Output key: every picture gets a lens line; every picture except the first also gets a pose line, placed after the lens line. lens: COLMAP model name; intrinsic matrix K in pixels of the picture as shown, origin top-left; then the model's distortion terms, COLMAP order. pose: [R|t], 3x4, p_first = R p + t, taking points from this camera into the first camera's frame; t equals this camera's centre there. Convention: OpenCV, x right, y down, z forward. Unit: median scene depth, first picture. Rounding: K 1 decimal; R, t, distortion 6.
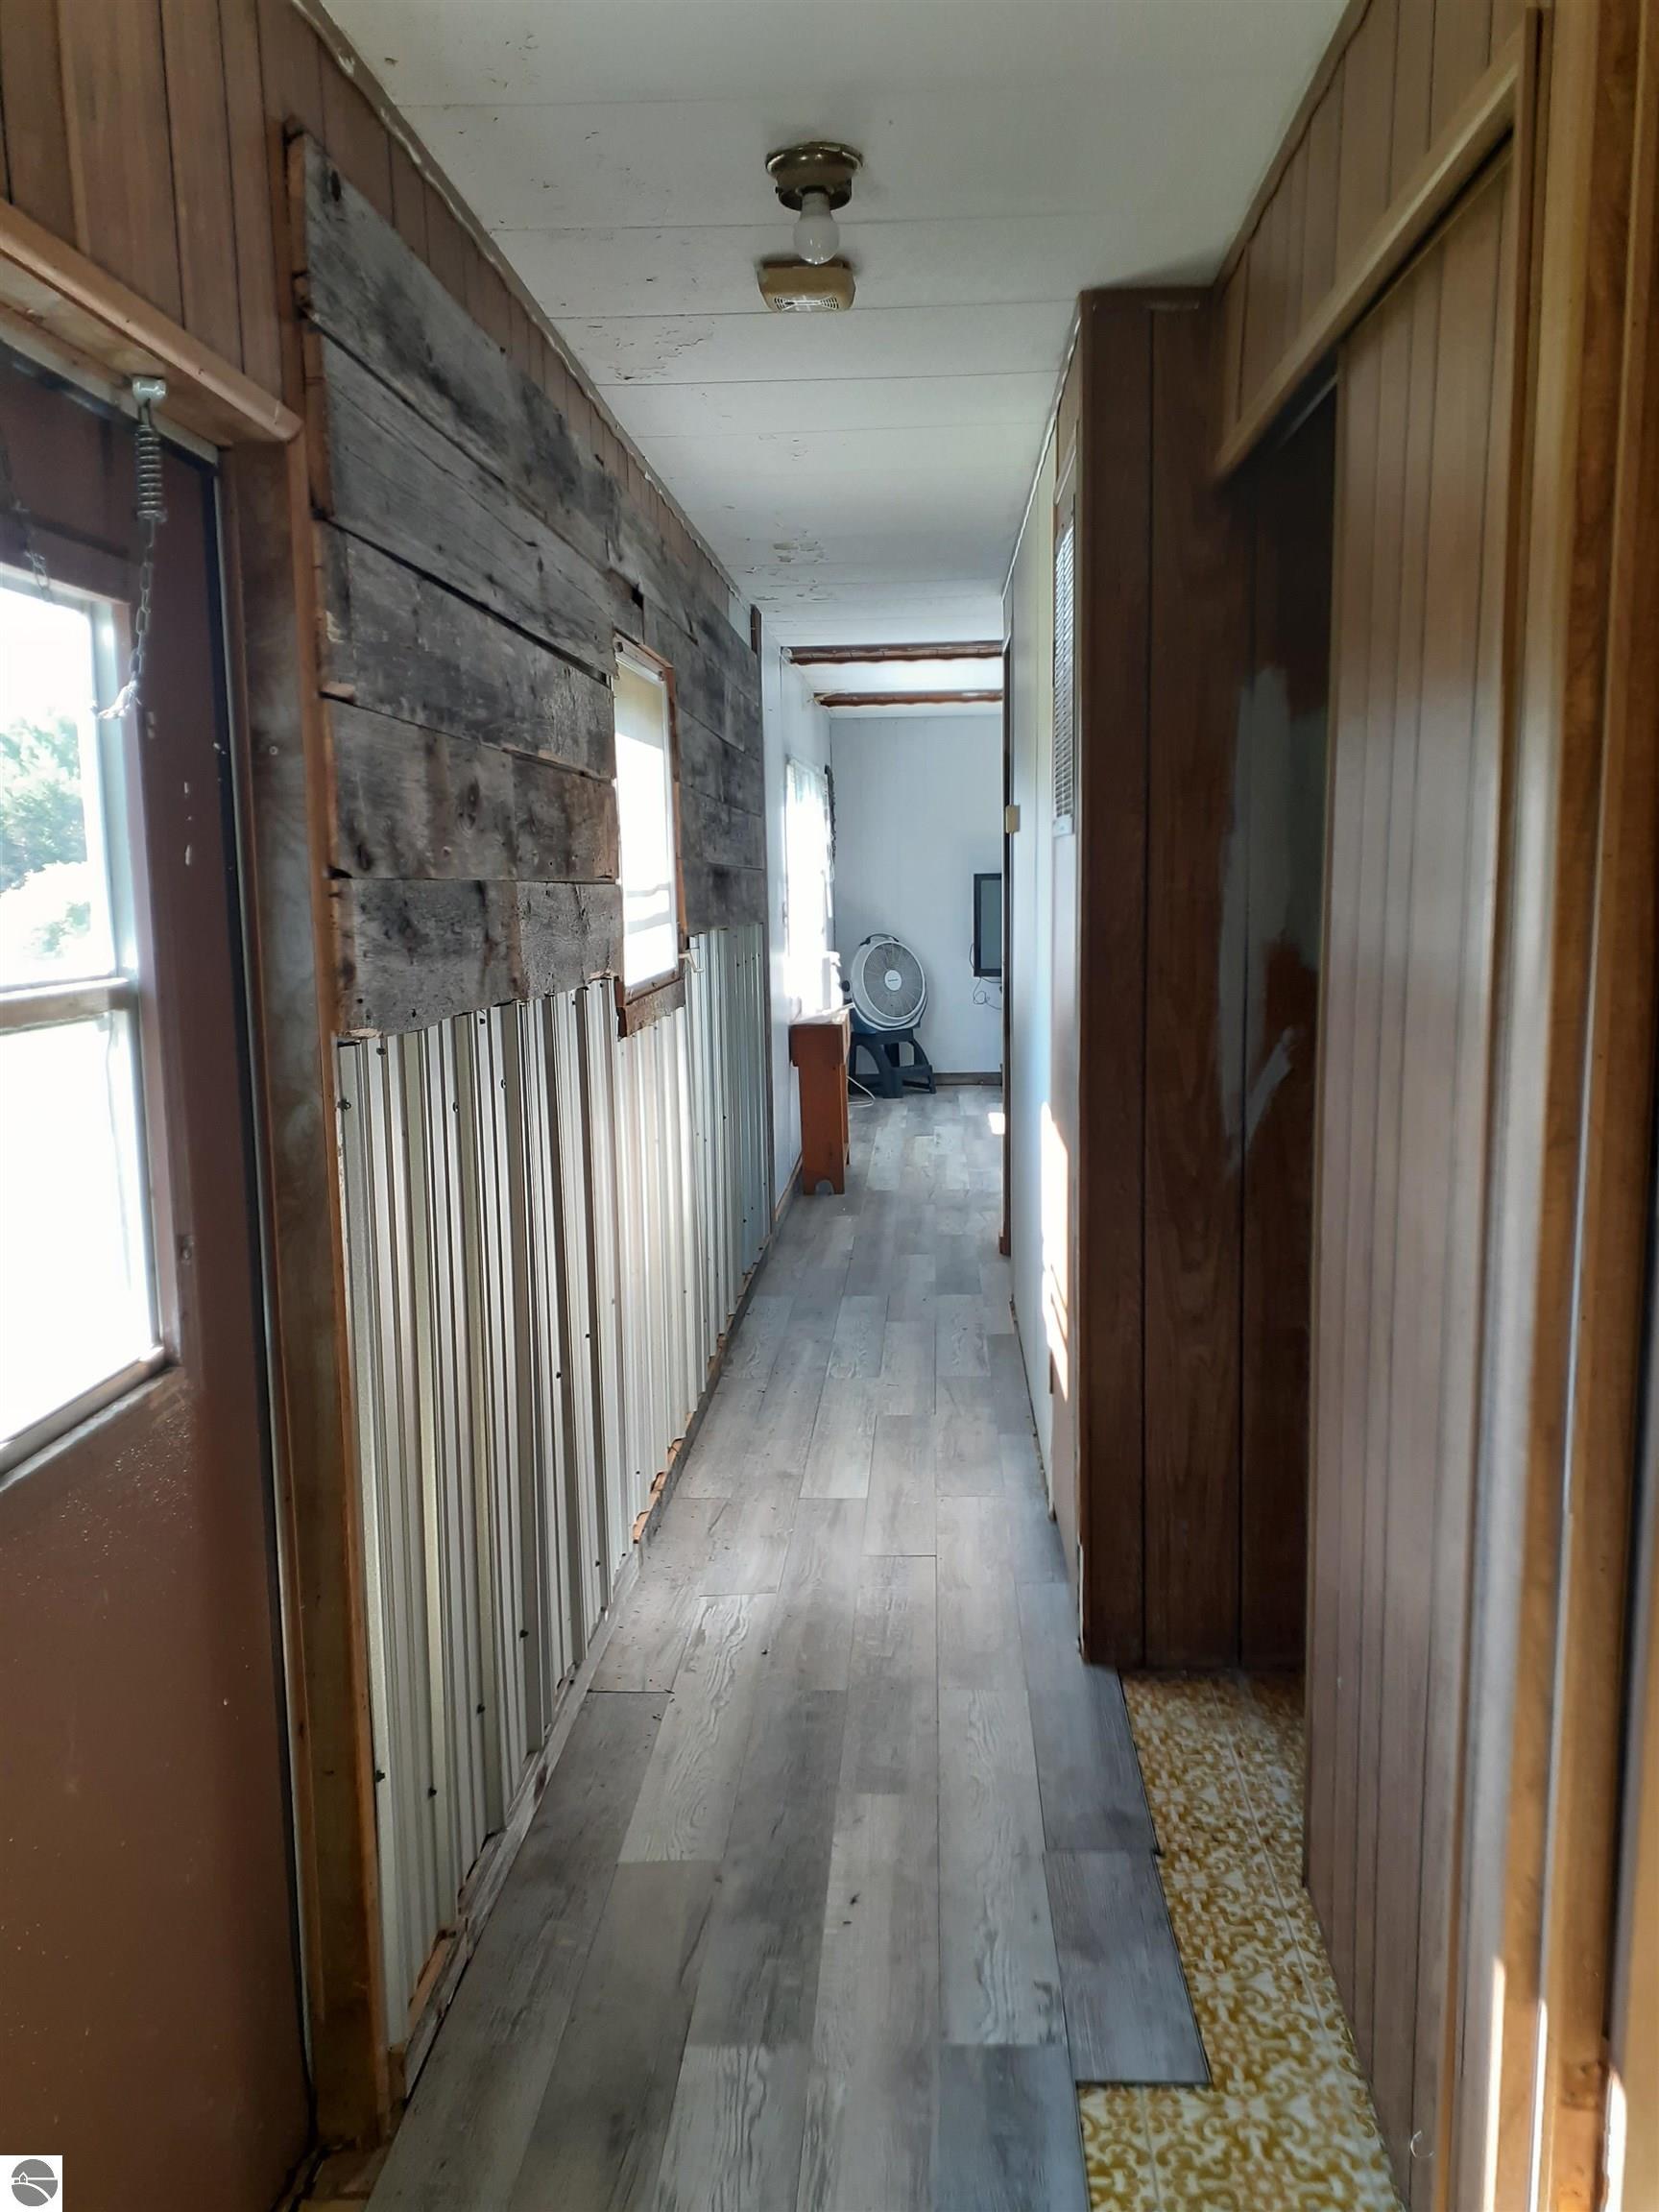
lens RADIAL K [[1772.3, 0, 829.5], [0, 1772.3, 1106.0], [0, 0, 1]] dist [0.100740, -0.215661]
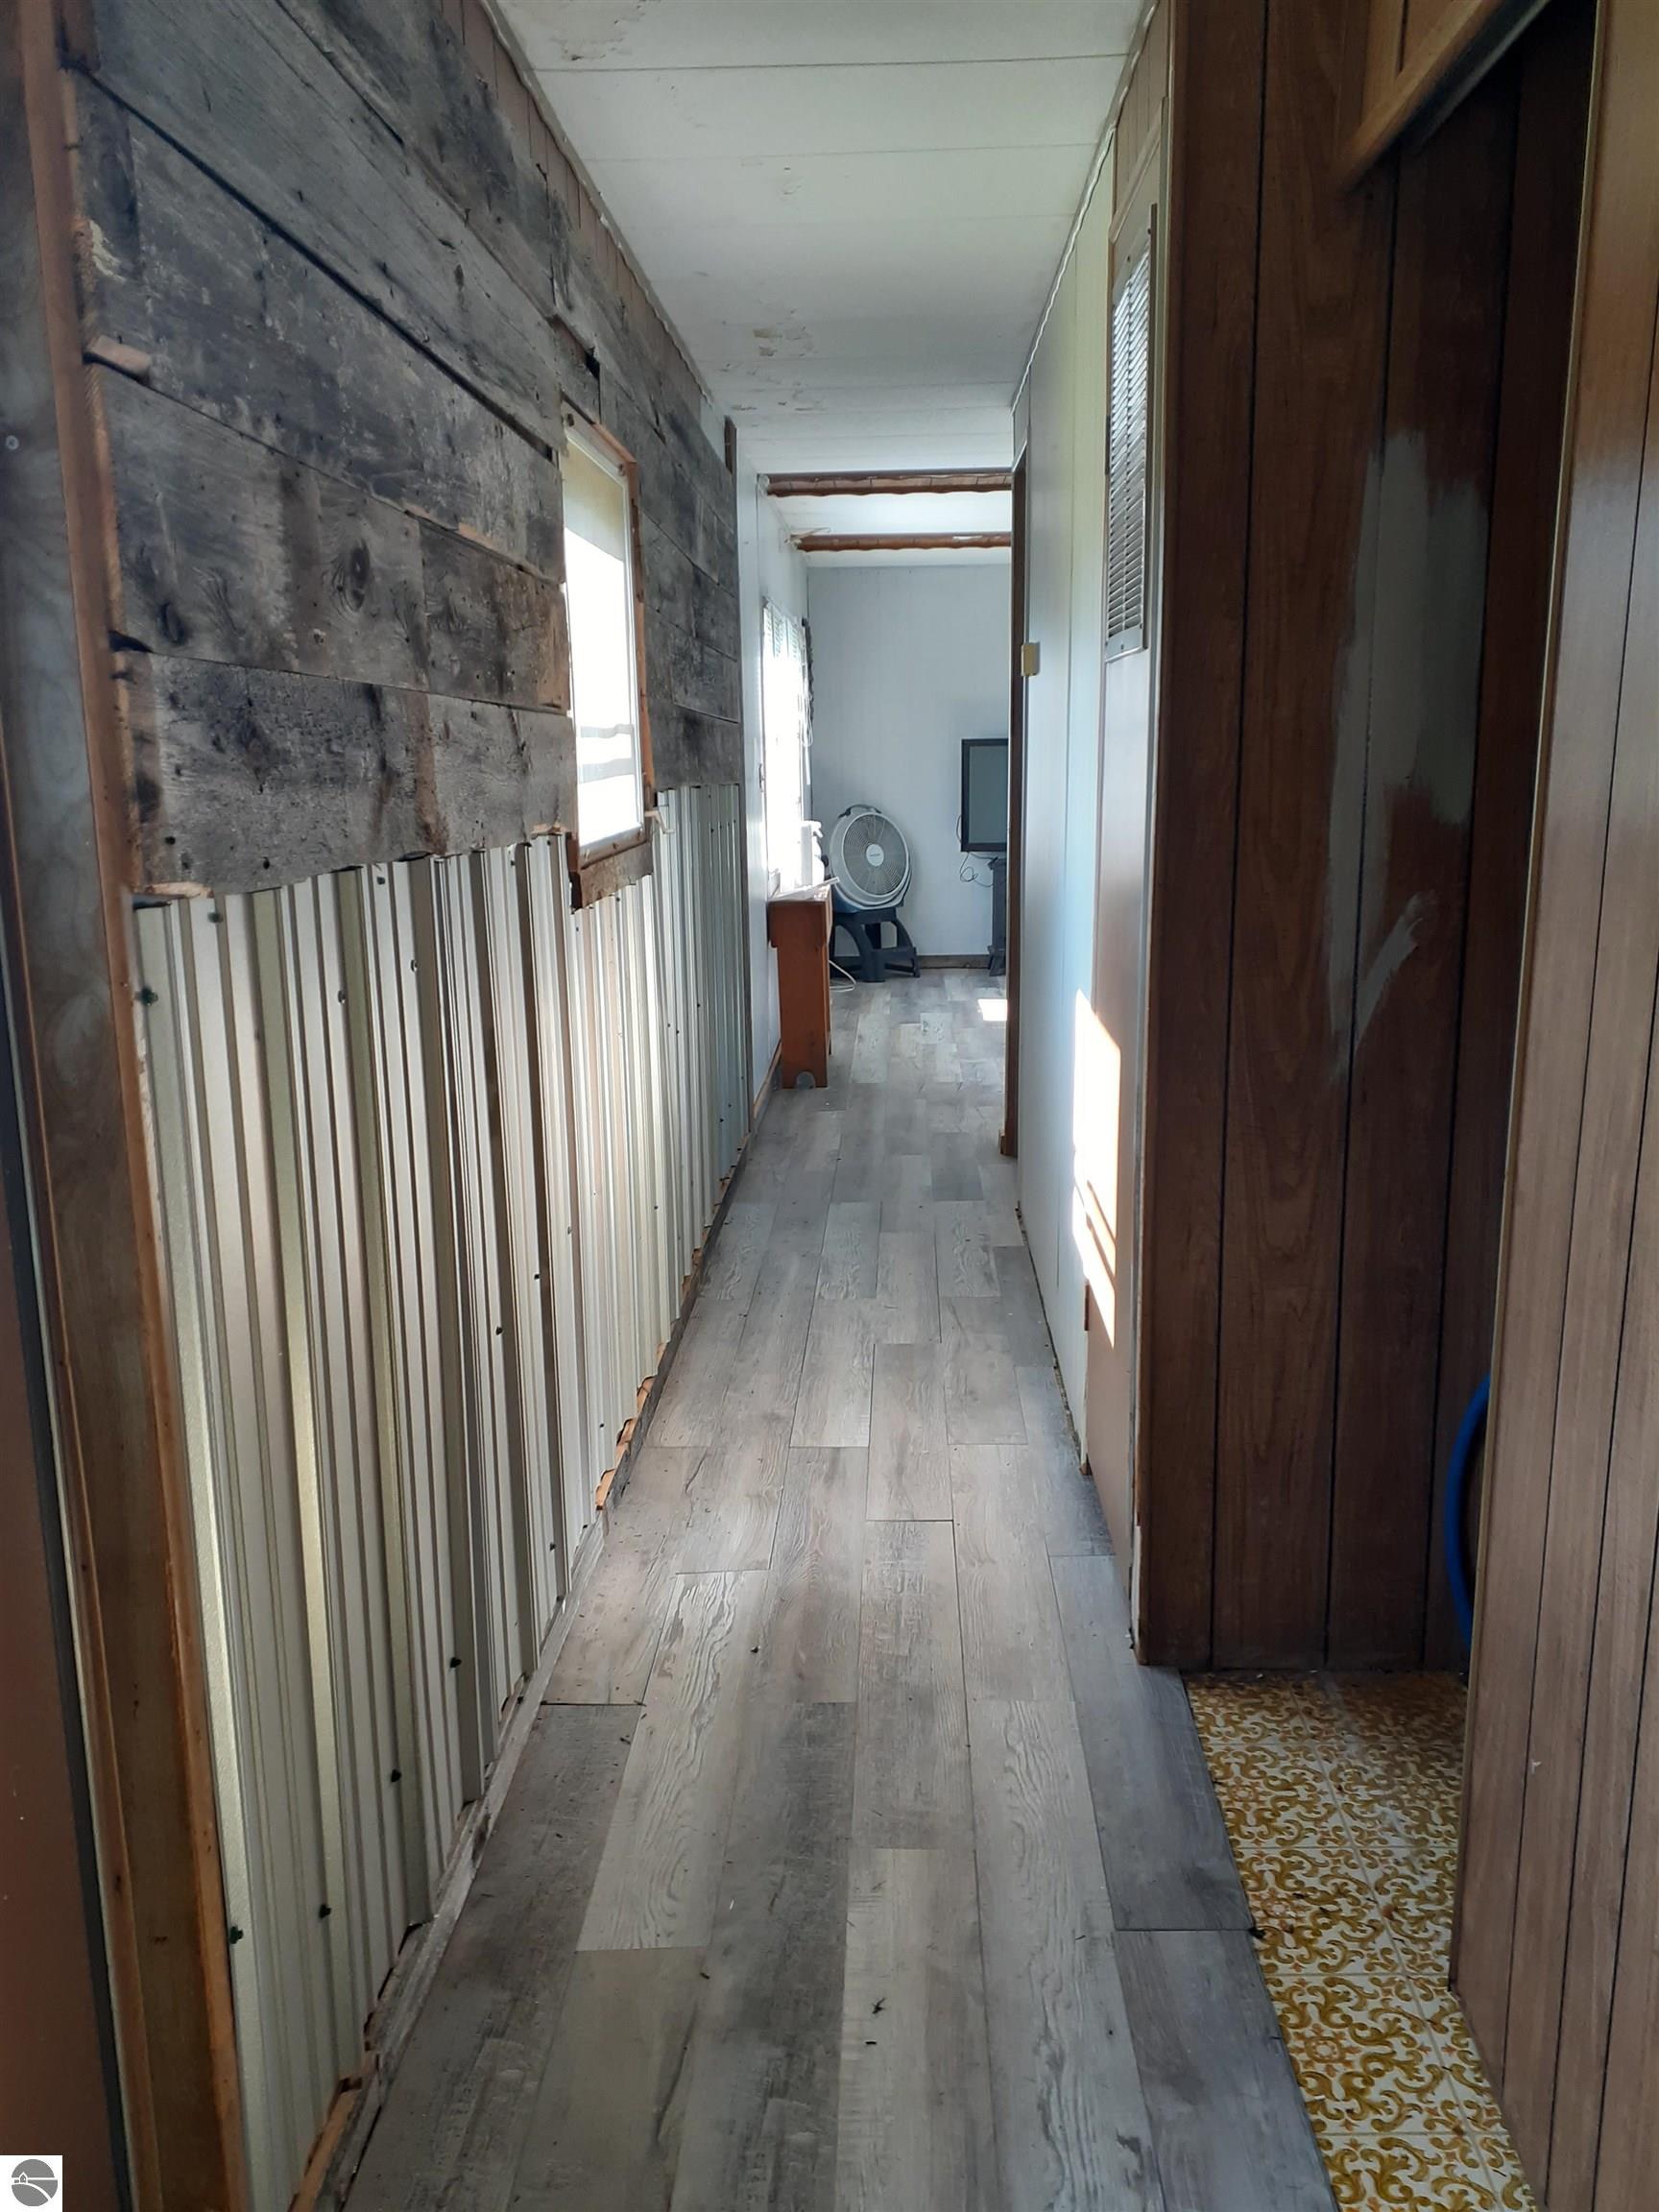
lens RADIAL K [[1775.6, 0, 854.4], [0, 1775.6, 1112.9], [0, 0, 1]] dist [0.053790, -0.075665]
pose [[0.999485, -0.000534, 0.032075, -0.017759], [-0.001701, 0.997573, 0.069609, -0.002492], [-0.032034, -0.069627, 0.997059, 0.200603]]
